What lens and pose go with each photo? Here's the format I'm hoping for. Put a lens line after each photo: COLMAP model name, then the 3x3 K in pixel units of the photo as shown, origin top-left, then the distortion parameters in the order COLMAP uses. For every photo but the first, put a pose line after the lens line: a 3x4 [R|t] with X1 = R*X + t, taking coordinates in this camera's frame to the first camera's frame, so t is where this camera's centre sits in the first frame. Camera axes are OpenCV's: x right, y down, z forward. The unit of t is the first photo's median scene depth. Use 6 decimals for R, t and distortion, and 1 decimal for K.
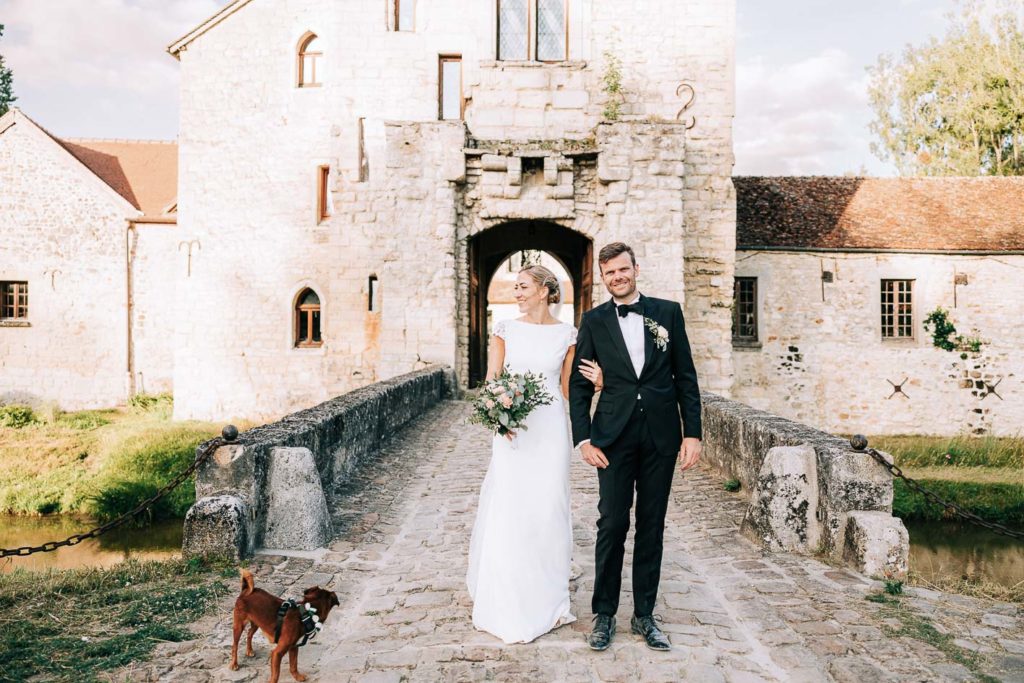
lens RADIAL K [[470.9, 0, 510.7], [0, 470.9, 339.9], [0, 0, 1]] dist [0.004763, 0.000153]
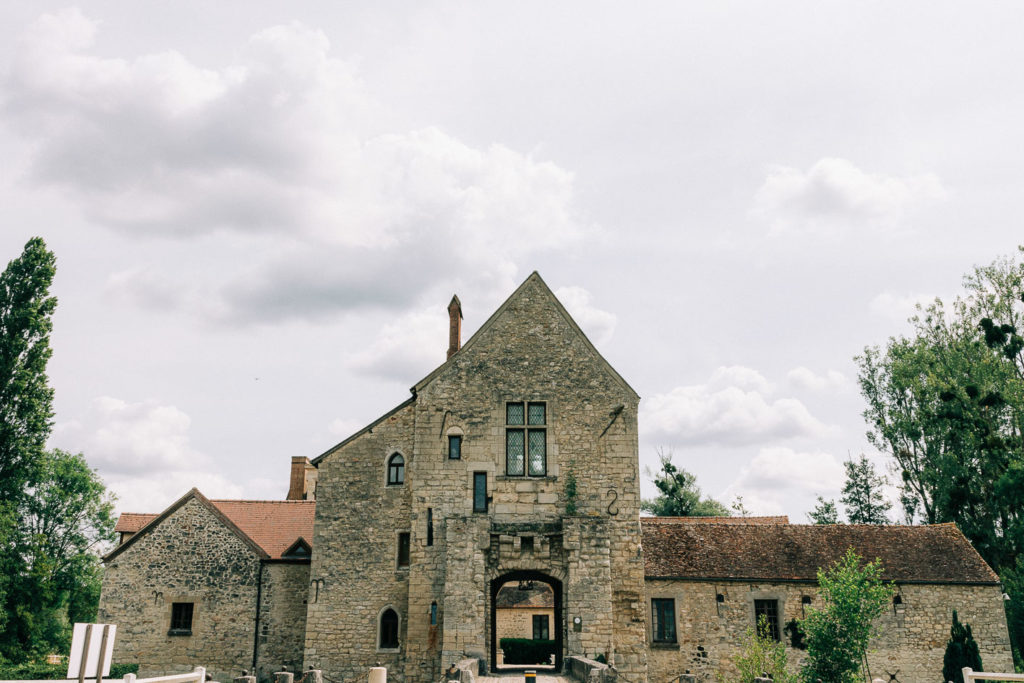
lens RADIAL K [[858.3, 0, 511.2], [0, 858.3, 341.3], [0, 0, 1]] dist [0.014728, -0.008575]
pose [[0.999480, 0.006130, 0.031658, -0.111284], [0.004977, 0.940678, -0.339263, 0.028345], [-0.031860, 0.339244, 0.940159, -2.108905]]
